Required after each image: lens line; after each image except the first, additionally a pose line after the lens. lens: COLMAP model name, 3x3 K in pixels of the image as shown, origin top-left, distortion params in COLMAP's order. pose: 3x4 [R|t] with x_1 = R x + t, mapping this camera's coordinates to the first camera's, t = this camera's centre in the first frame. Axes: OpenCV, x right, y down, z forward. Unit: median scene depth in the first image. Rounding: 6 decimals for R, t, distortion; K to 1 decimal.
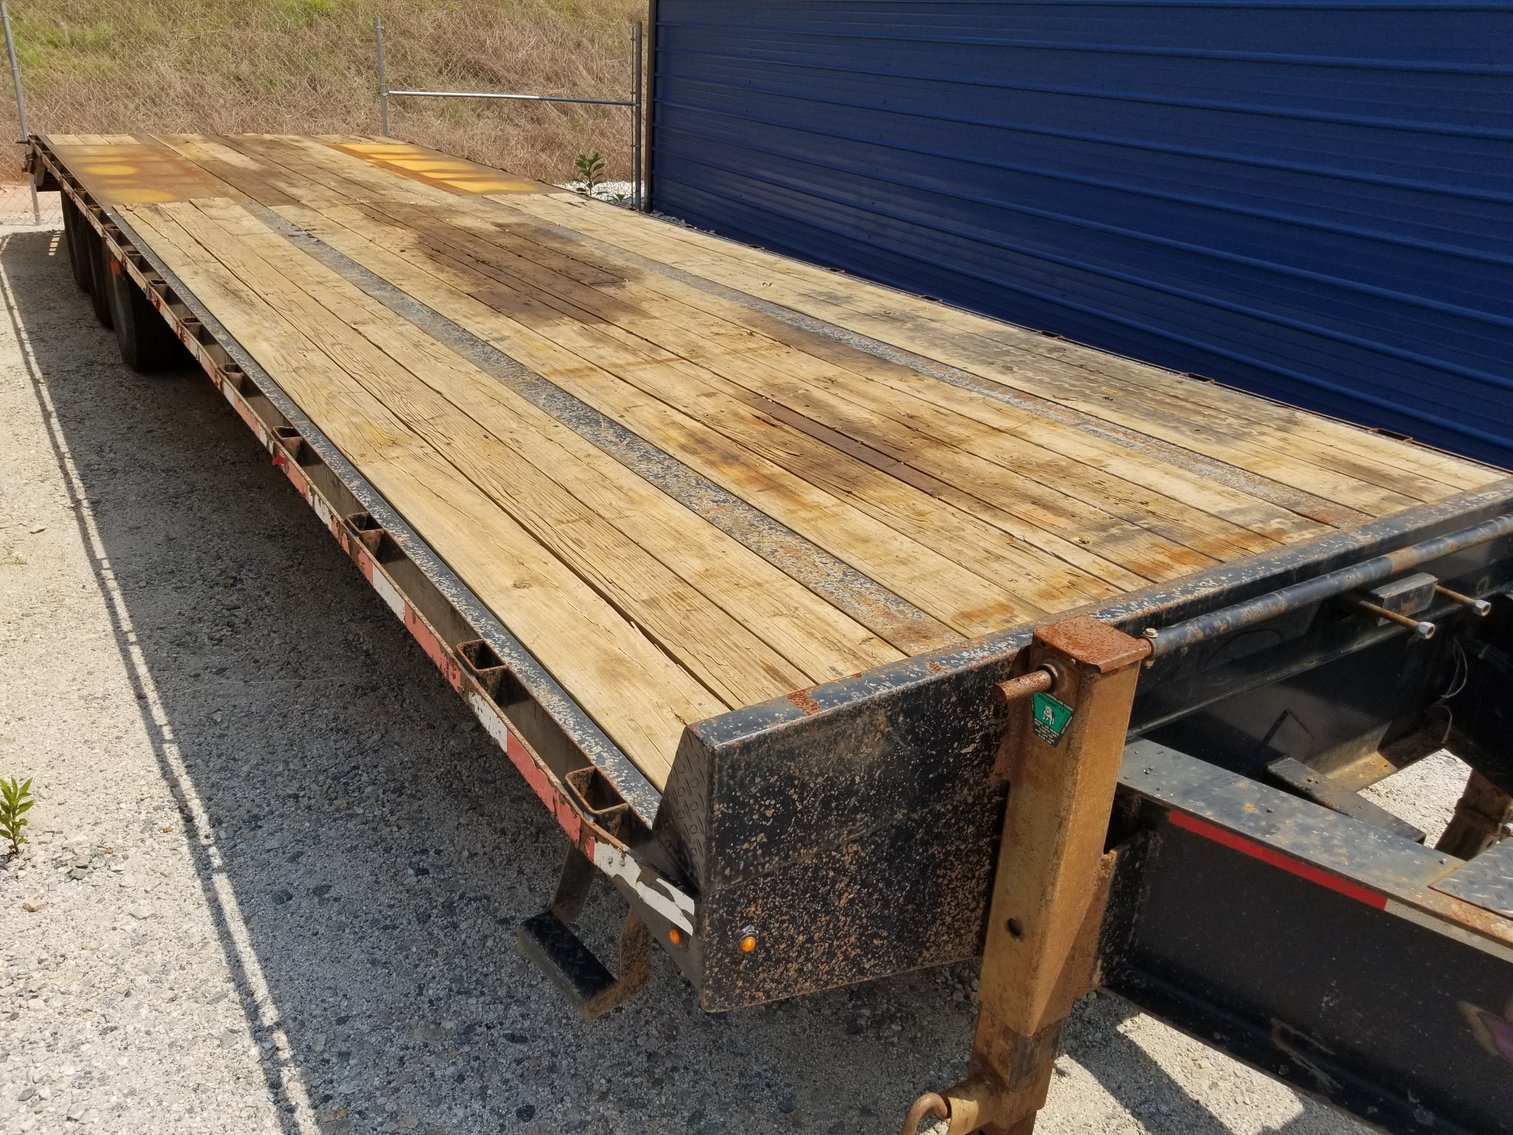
lens RADIAL K [[1151.2, 0, 758.6], [0, 1151.2, 535.4], [0, 0, 1]] dist [0.111606, -0.194977]
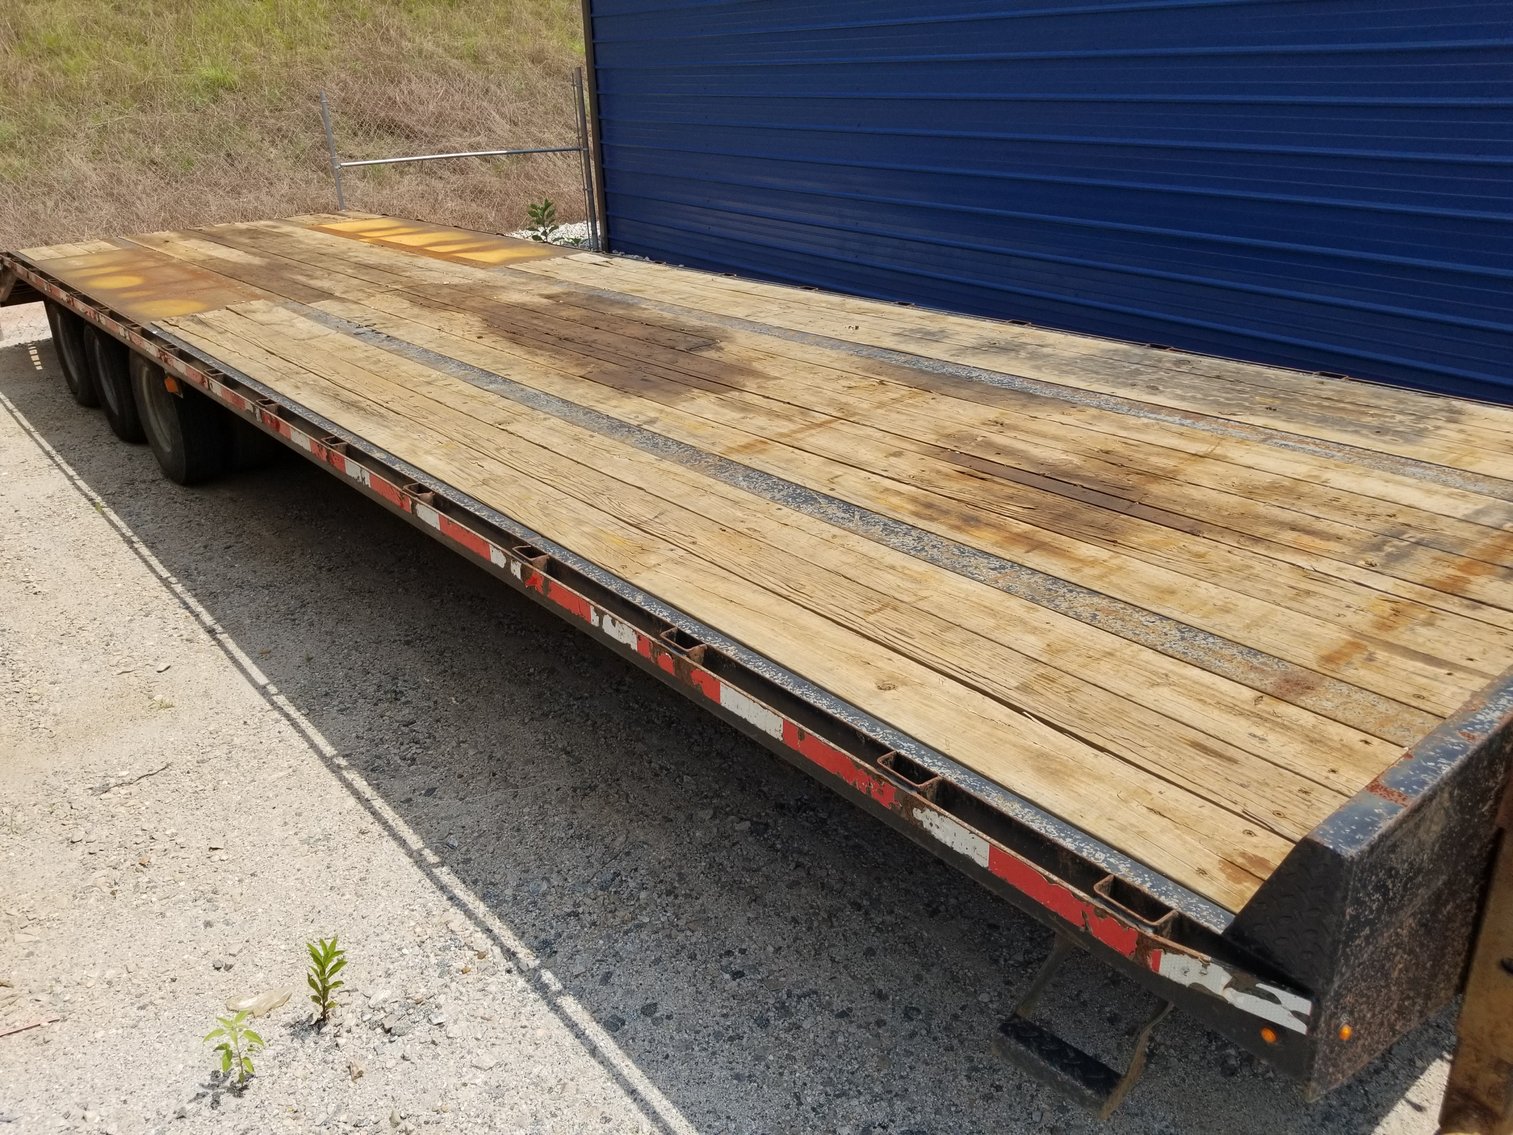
lens RADIAL K [[1146.6, 0, 743.0], [0, 1146.6, 521.2], [0, 0, 1]] dist [0.105196, -0.183260]
pose [[0.989763, -0.128732, 0.061619, -0.280309], [0.129781, 0.991453, -0.013325, -0.077438], [-0.059377, 0.021186, 0.998011, 0.002728]]
